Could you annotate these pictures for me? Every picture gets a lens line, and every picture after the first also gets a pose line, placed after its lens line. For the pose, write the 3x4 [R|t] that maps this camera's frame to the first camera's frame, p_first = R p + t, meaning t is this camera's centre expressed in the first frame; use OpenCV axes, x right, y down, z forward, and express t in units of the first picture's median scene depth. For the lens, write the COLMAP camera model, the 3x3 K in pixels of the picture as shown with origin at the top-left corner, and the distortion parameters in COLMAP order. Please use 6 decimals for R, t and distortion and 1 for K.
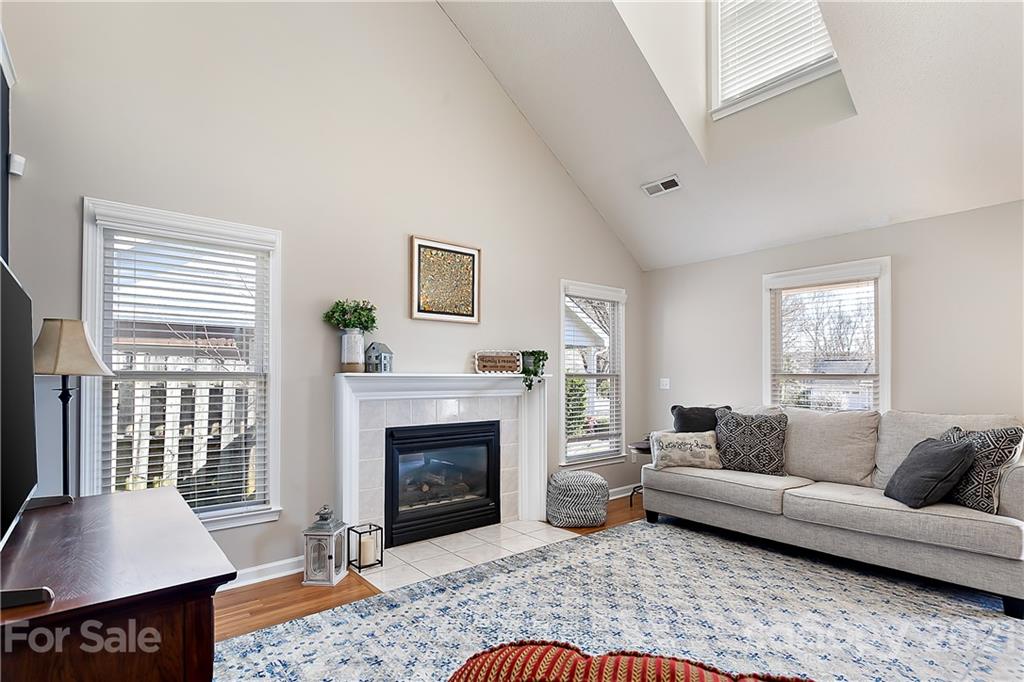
lens RADIAL K [[494.2, 0, 517.9], [0, 494.2, 374.2], [0, 0, 1]] dist [-0.000089, 0.002783]
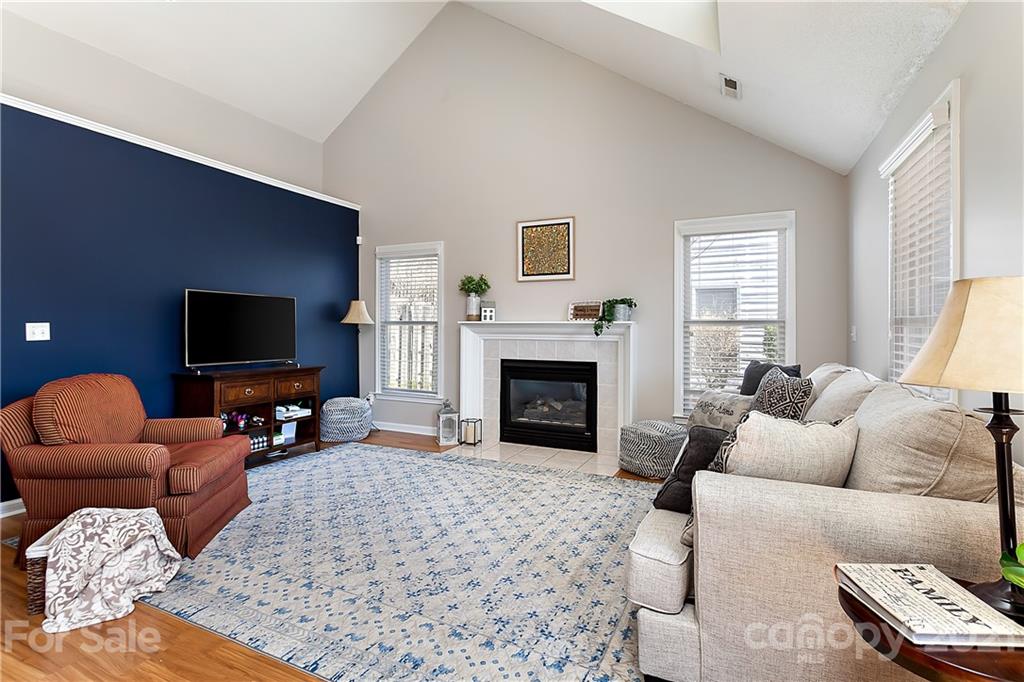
lens RADIAL K [[494.2, 0, 512.0], [0, 494.2, 322.9], [0, 0, 1]] dist [-0.000089, 0.002783]
pose [[0.432609, -0.003135, -0.901576, 0.994974], [0.005573, 0.999984, -0.000803, 0.003798], [0.901565, -0.004677, 0.432619, 0.374247]]
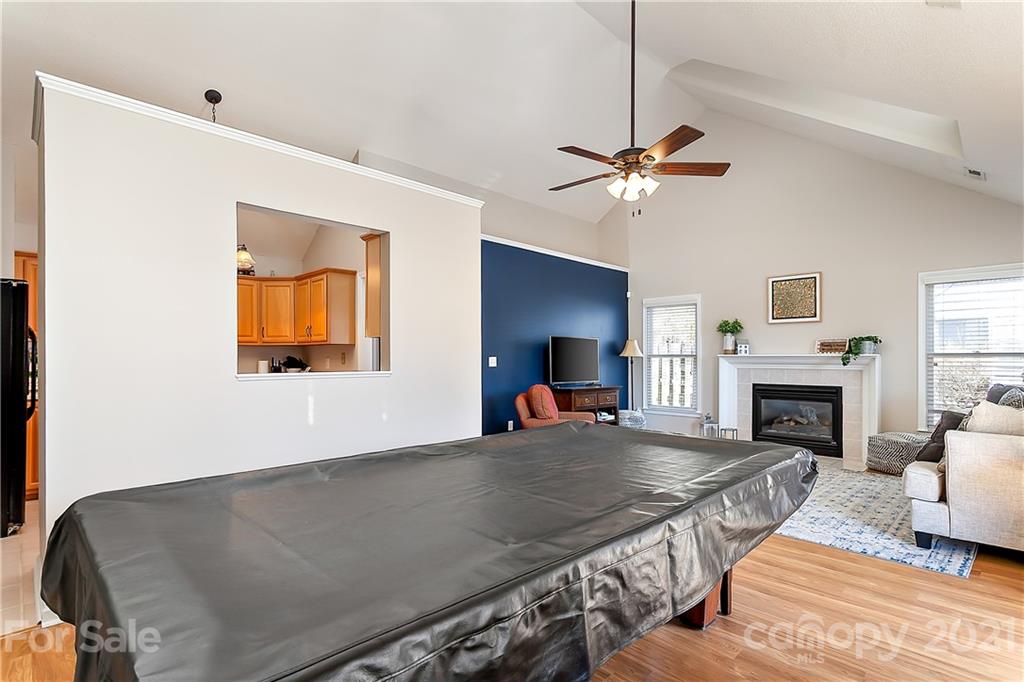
lens RADIAL K [[494.2, 0, 511.2], [0, 494.2, 355.8], [0, 0, 1]] dist [-0.000089, 0.002783]
pose [[0.099892, -0.003239, -0.994993, 1.428434], [0.008972, 0.999957, -0.002355, -0.000885], [0.994958, -0.008692, 0.099917, -0.102751]]
